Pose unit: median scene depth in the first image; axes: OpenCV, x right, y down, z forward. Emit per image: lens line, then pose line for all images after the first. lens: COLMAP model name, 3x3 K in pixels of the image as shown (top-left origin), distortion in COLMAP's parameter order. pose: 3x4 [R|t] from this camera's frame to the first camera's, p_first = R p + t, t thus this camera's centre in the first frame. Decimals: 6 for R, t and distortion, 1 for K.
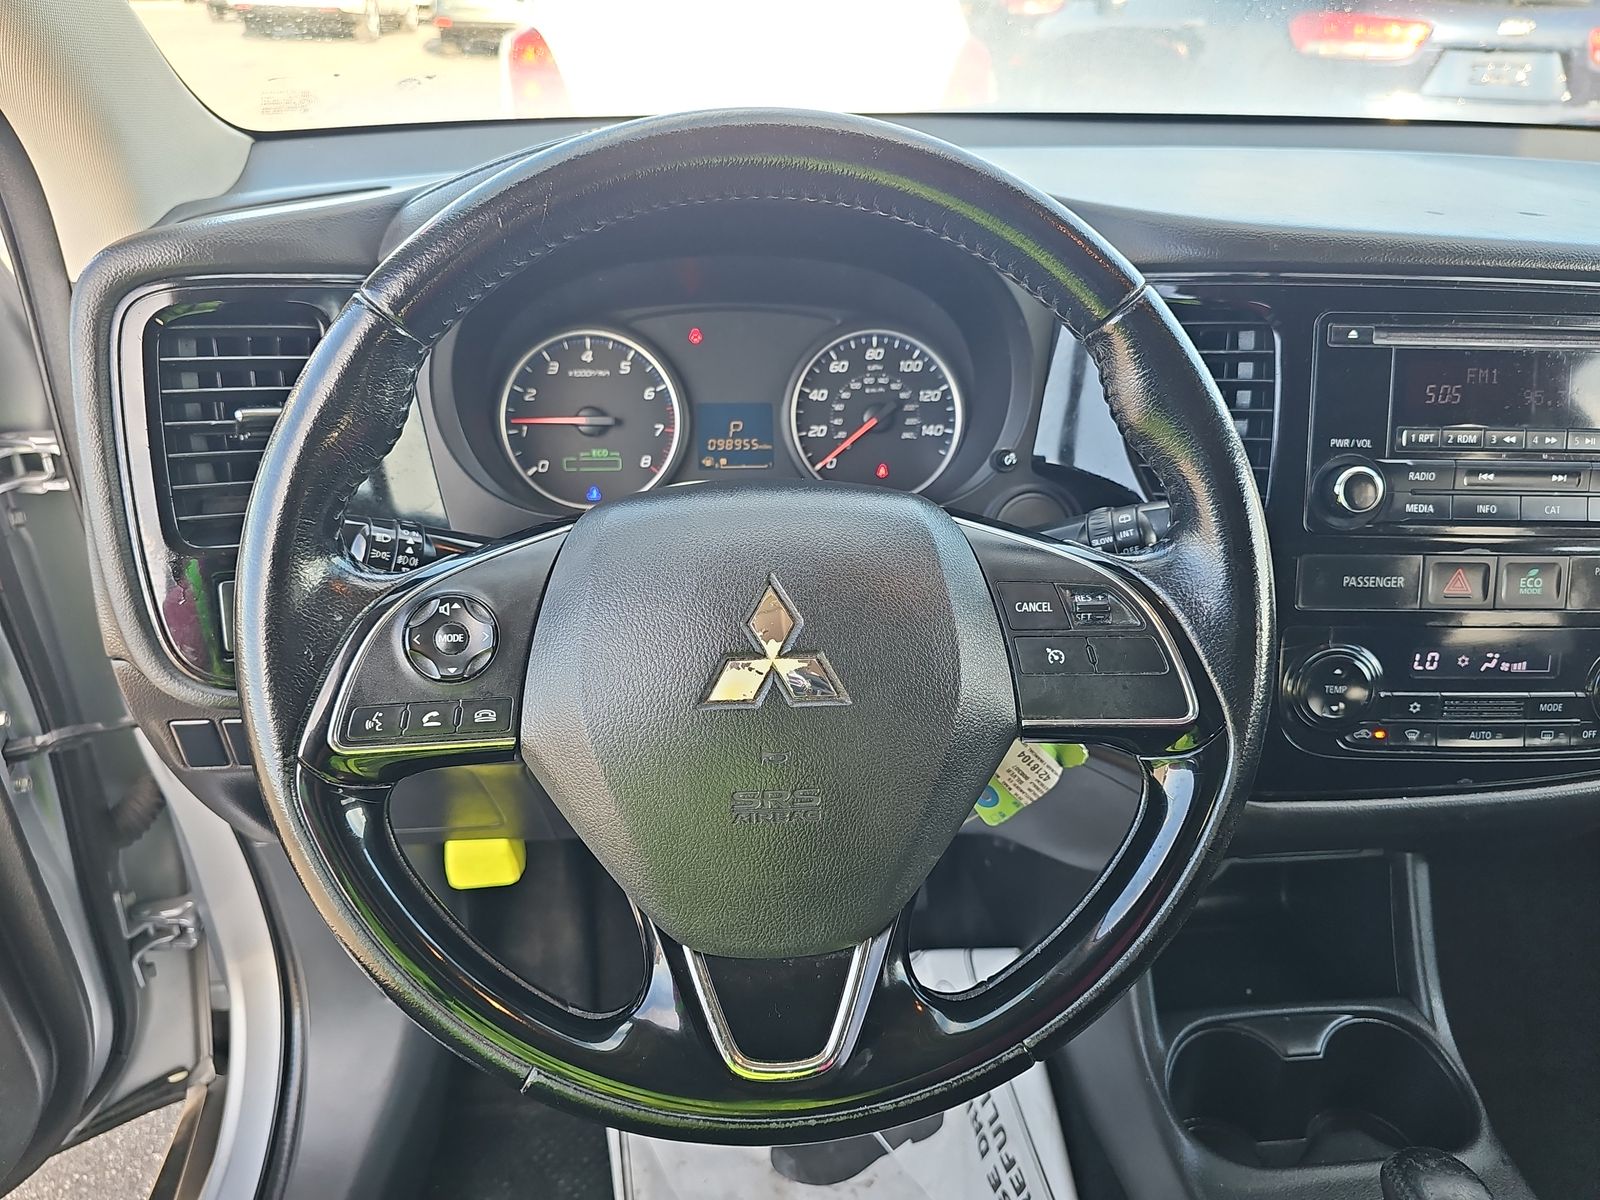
lens RADIAL K [[1054.0, 0, 809.6], [0, 1054.0, 607.9], [0, 0, 1]] dist [0.012254, -0.021264]
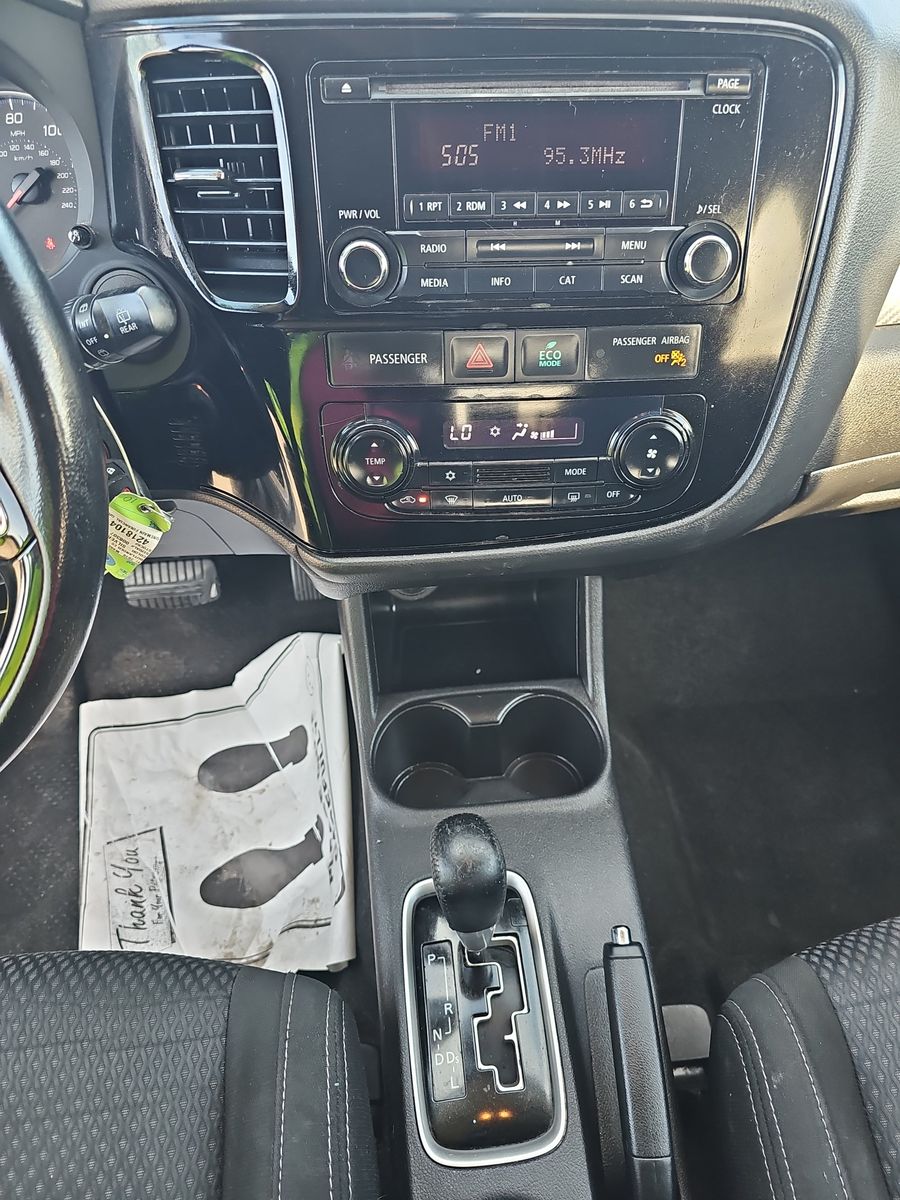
lens RADIAL K [[790.5, 0, 448.1], [0, 790.5, 606.0], [0, 0, 1]] dist [0.012254, -0.021264]
pose [[0.999681, -0.023976, -0.007977, 0.467624], [0.025264, 0.942236, 0.333997, -0.043832], [-0.000492, -0.334092, 0.942540, 0.138176]]
